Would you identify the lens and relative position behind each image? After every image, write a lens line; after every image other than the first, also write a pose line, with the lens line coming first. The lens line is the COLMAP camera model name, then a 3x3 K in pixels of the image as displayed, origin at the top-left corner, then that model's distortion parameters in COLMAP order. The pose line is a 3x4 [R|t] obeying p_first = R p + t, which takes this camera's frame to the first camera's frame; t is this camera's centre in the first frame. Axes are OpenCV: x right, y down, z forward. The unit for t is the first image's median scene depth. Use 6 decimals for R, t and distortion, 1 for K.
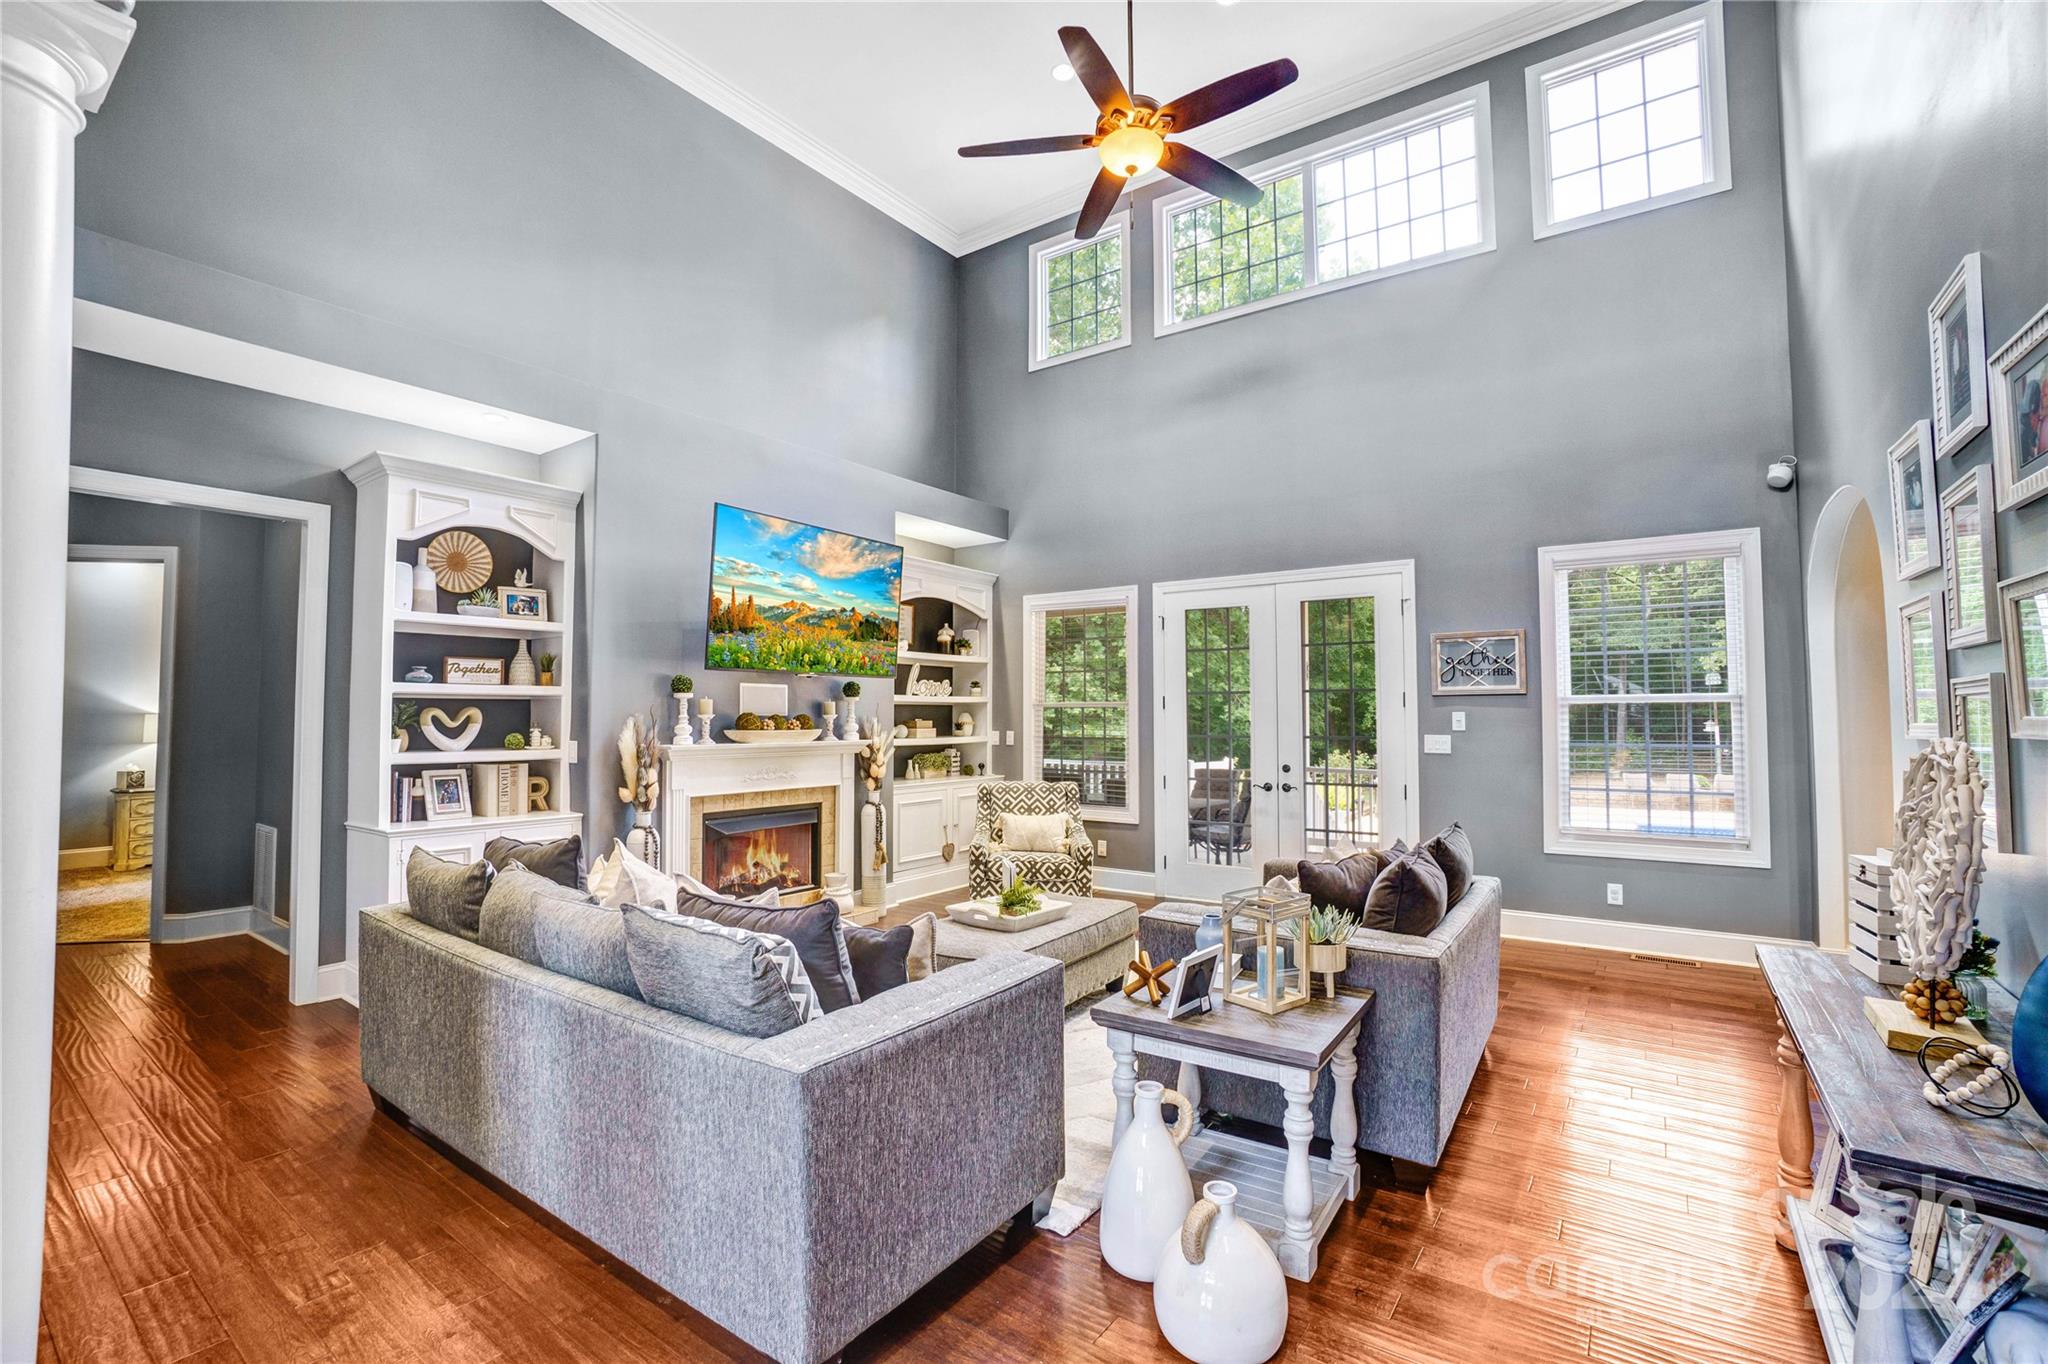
lens RADIAL K [[899.7, 0, 1023.2], [0, 899.7, 677.4], [0, 0, 1]] dist [-0.040228, 0.000118]
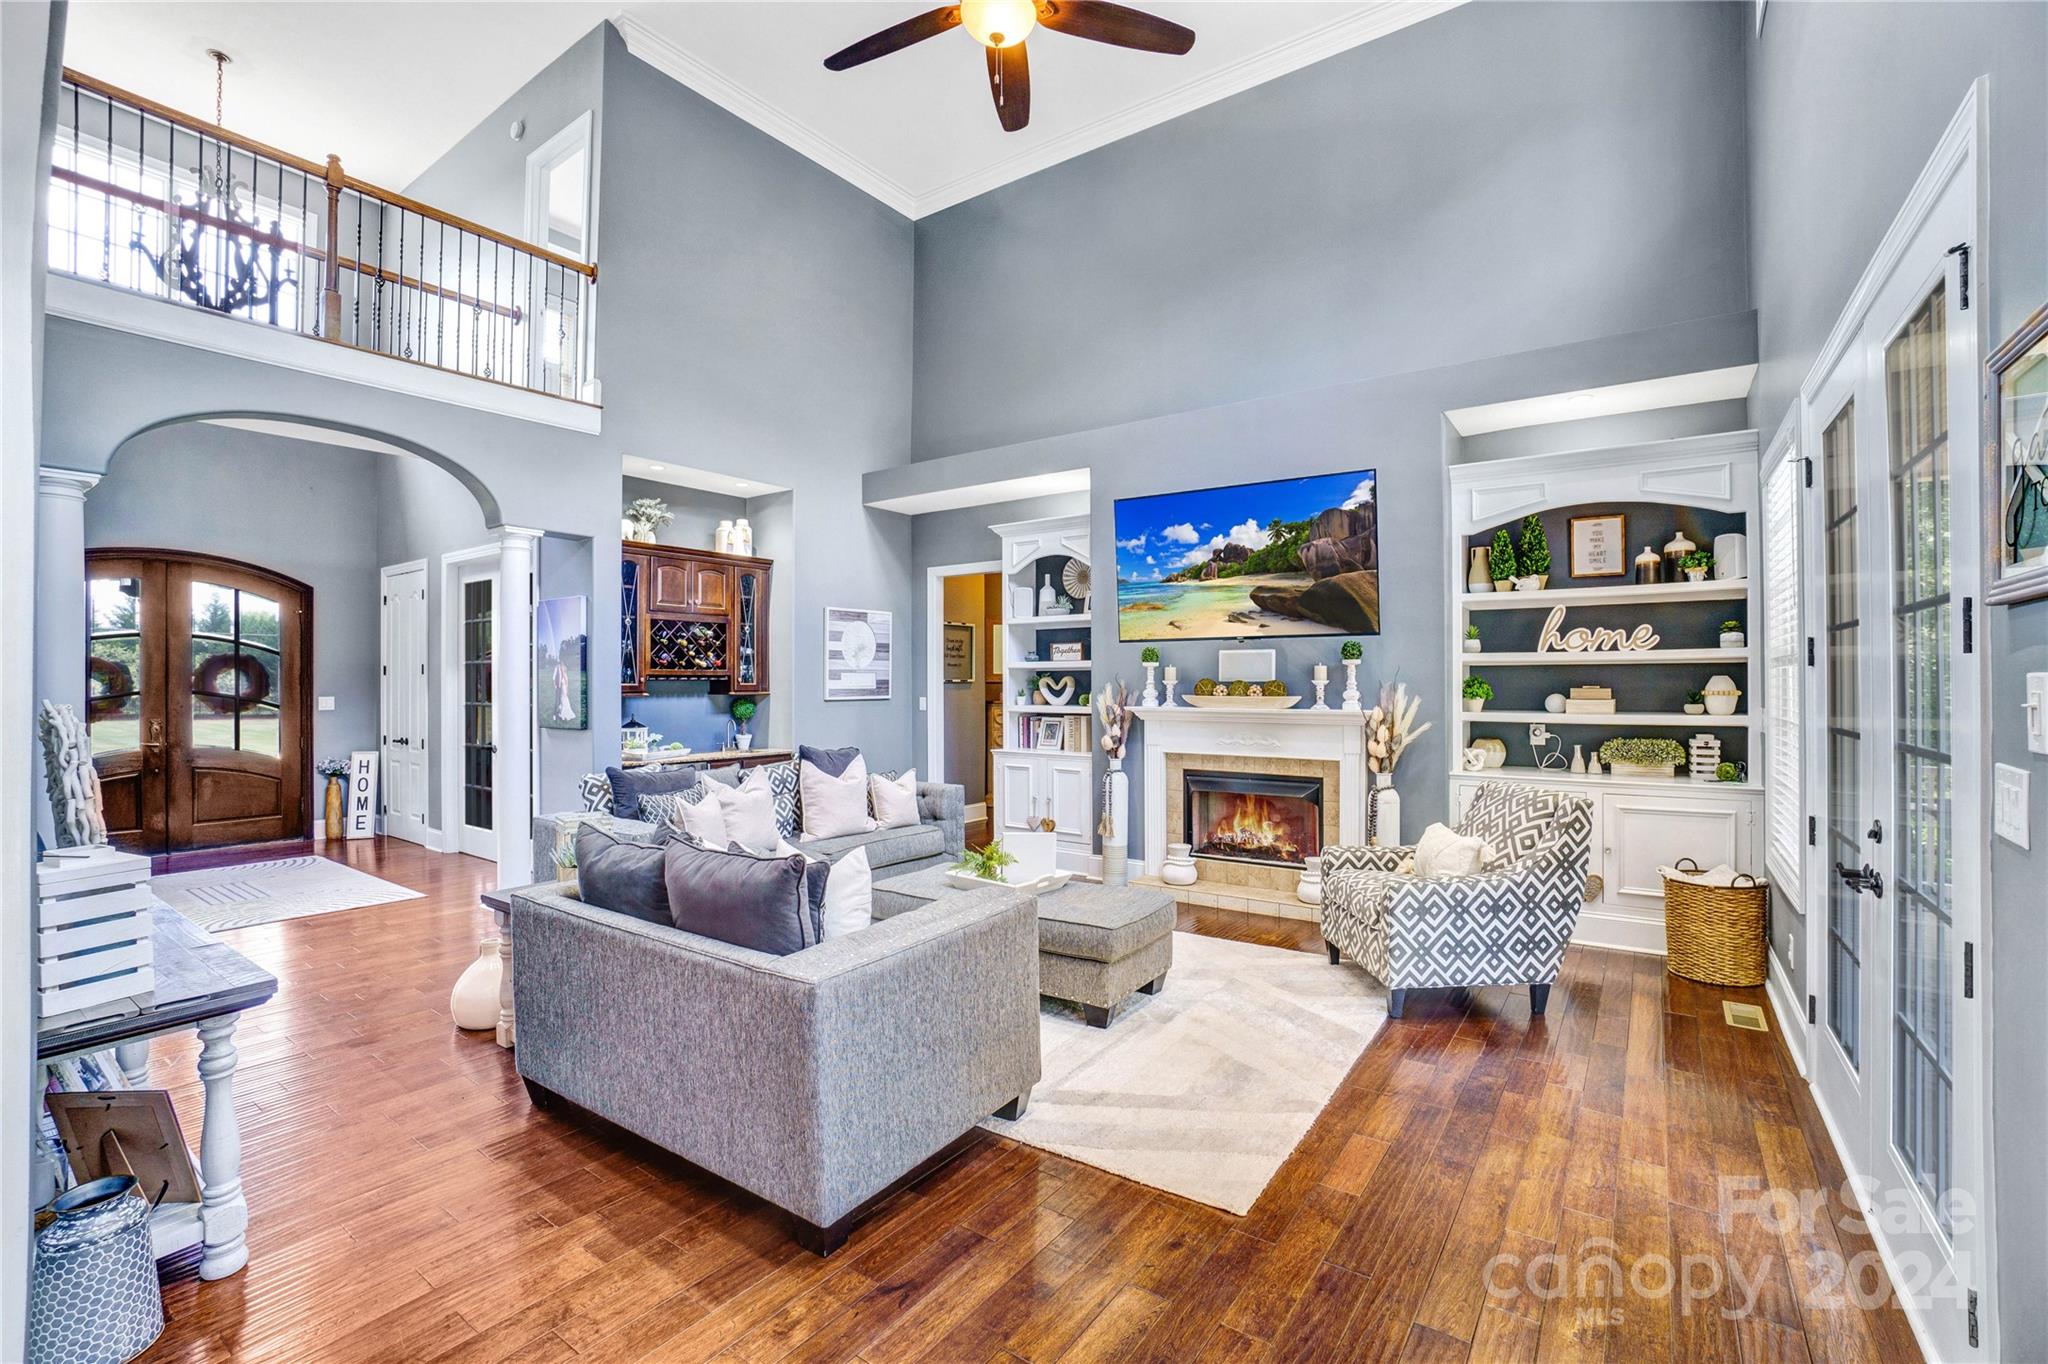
lens RADIAL K [[899.7, 0, 1023.2], [0, 899.7, 677.4], [0, 0, 1]] dist [-0.040228, 0.000118]
pose [[0.021511, -0.003902, -0.999761, 0.770404], [0.043441, 0.999052, -0.002965, 0.032032], [0.998824, -0.043367, 0.021660, 0.781878]]
